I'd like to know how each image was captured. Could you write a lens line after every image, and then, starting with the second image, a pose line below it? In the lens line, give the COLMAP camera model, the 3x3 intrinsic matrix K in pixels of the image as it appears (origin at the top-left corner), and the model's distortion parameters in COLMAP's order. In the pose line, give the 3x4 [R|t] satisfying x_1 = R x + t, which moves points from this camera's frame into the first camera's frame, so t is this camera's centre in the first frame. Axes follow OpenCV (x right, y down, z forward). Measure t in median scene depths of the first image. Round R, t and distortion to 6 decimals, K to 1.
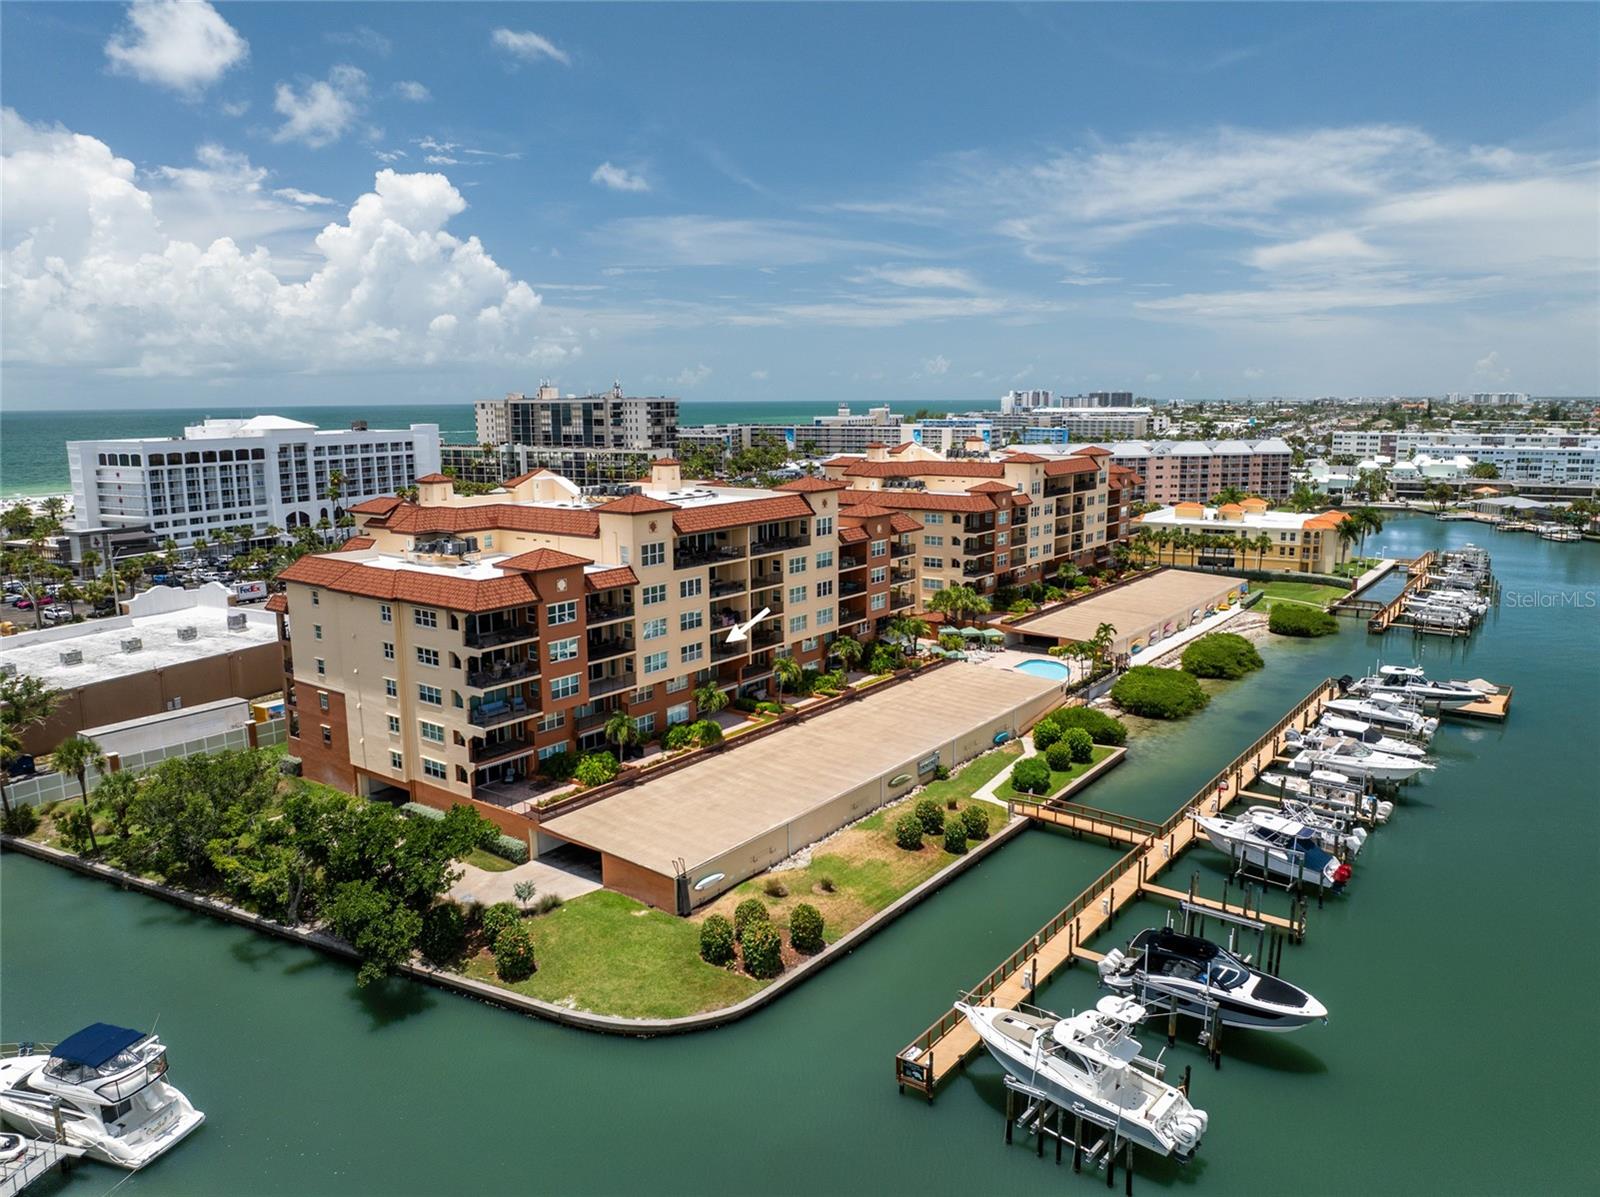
lens RADIAL K [[1123.2, 0, 802.2], [0, 1123.2, 599.3], [0, 0, 1]] dist [-0.028144, -0.008033]
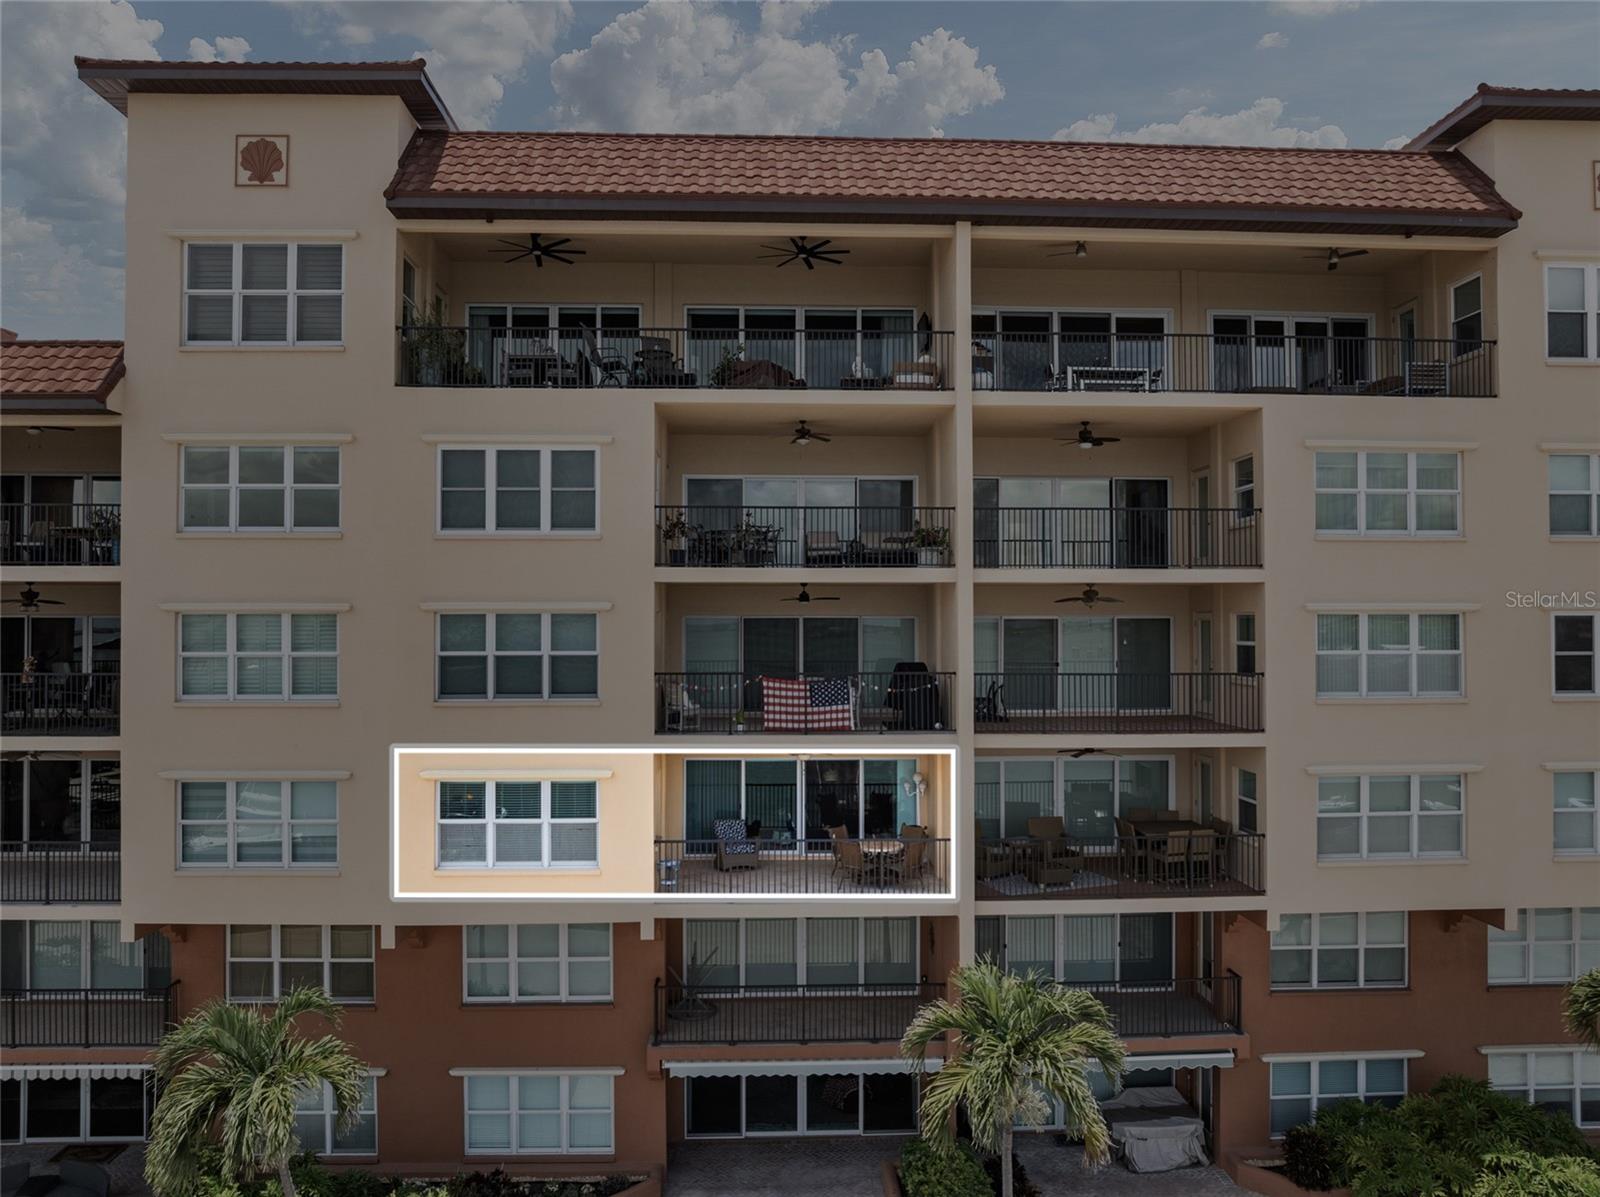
lens RADIAL K [[1123.2, 0, 803.0], [0, 1123.2, 600.0], [0, 0, 1]] dist [-0.028144, -0.008033]
pose [[0.626228, -0.004302, -0.779628, 0.059883], [-0.141934, 0.982645, -0.119429, 0.017342], [0.766611, 0.185445, 0.614749, 0.622375]]
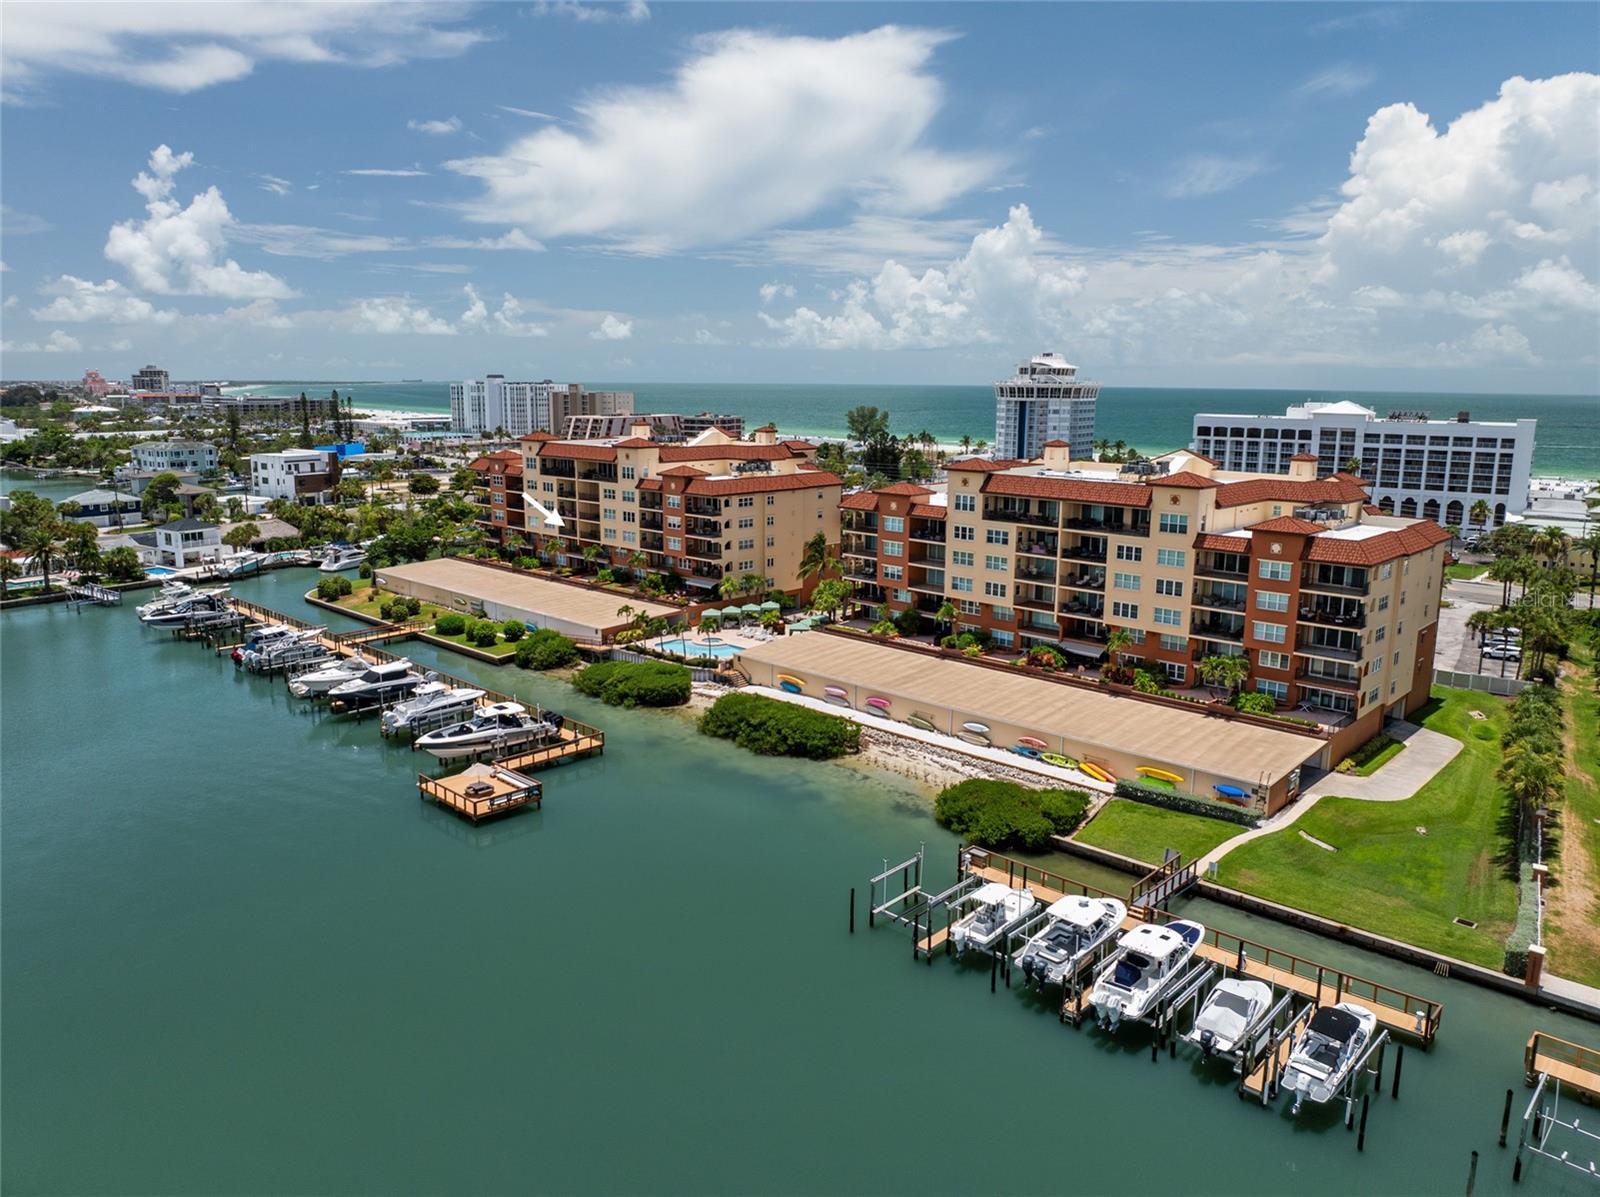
lens RADIAL K [[1123.2, 0, 805.3], [0, 1123.2, 609.1], [0, 0, 1]] dist [-0.028144, -0.008033]
pose [[-0.114083, 0.204752, -0.972143, 1.107262], [-0.183919, 0.957264, 0.223202, -0.202468], [0.976298, 0.204259, -0.071550, 1.062447]]
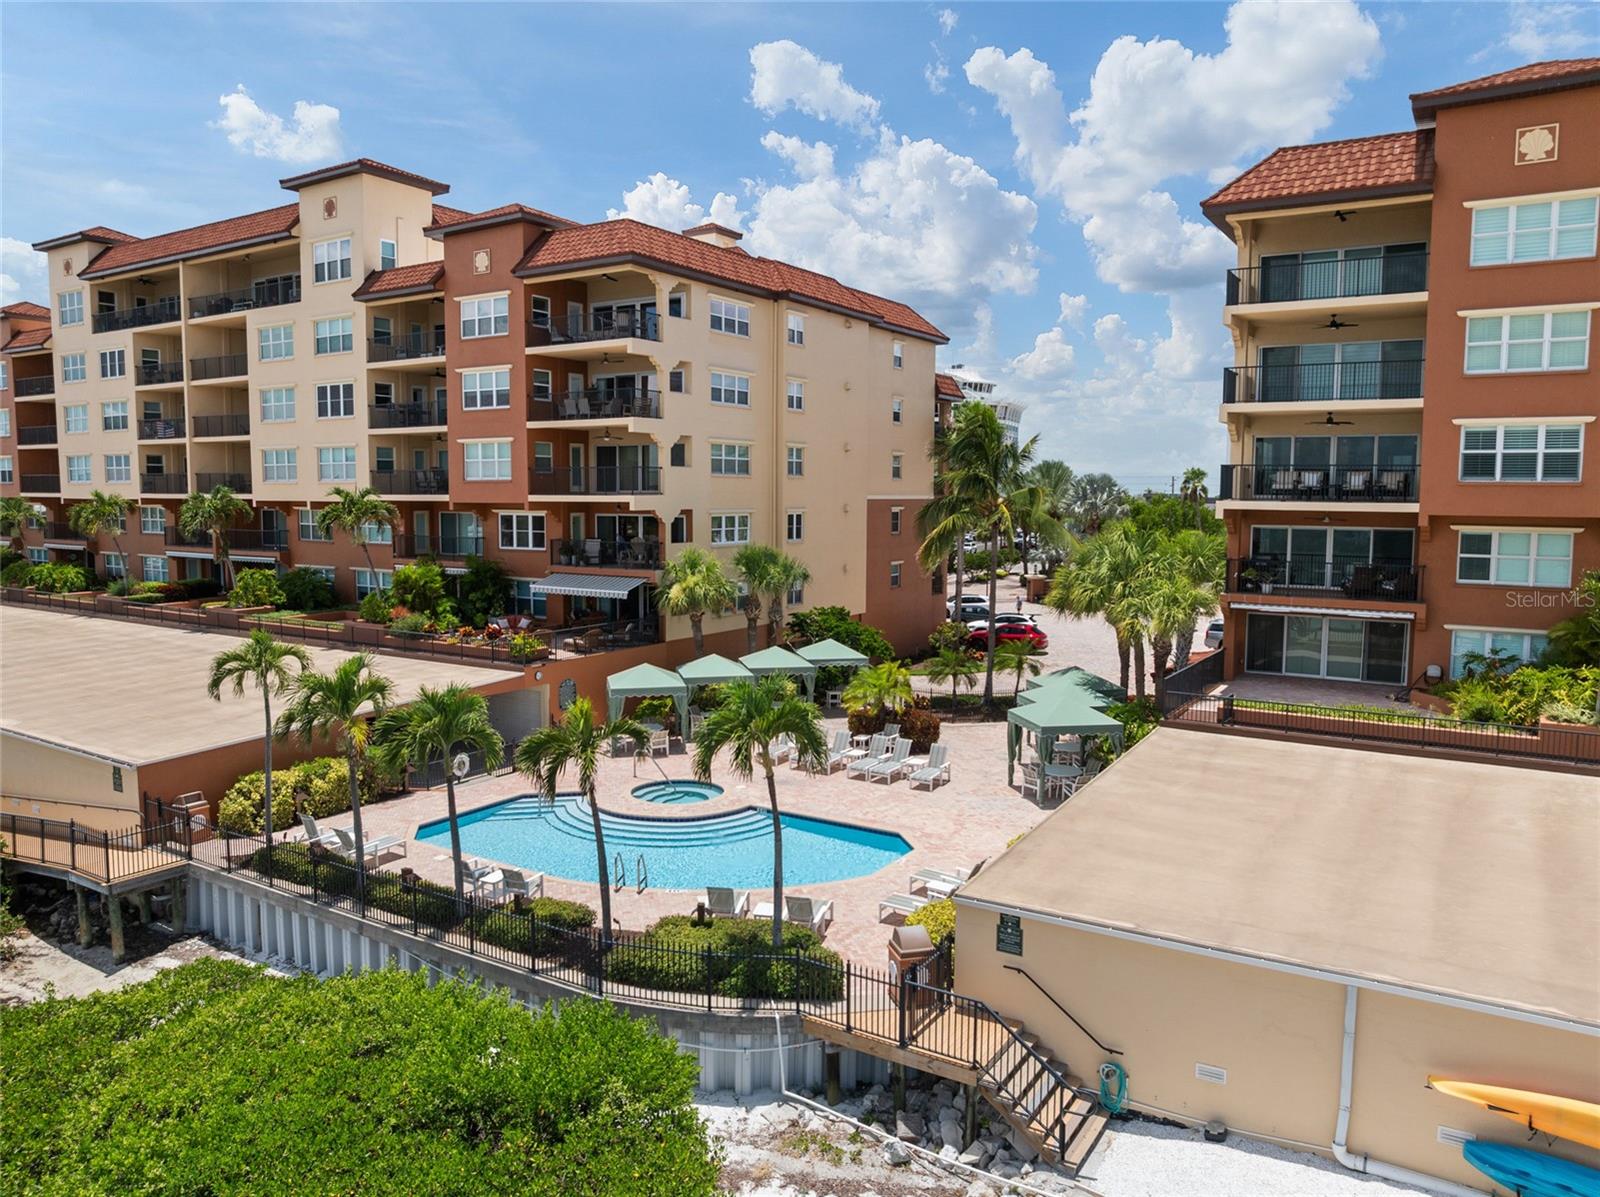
lens RADIAL K [[1123.2, 0, 796.1], [0, 1123.2, 600.7], [0, 0, 1]] dist [-0.028144, -0.008033]
pose [[0.072112, 0.103670, -0.991994, 0.386736], [-0.182631, 0.979140, 0.089051, -0.003635], [0.980533, 0.174748, 0.089541, 0.914254]]
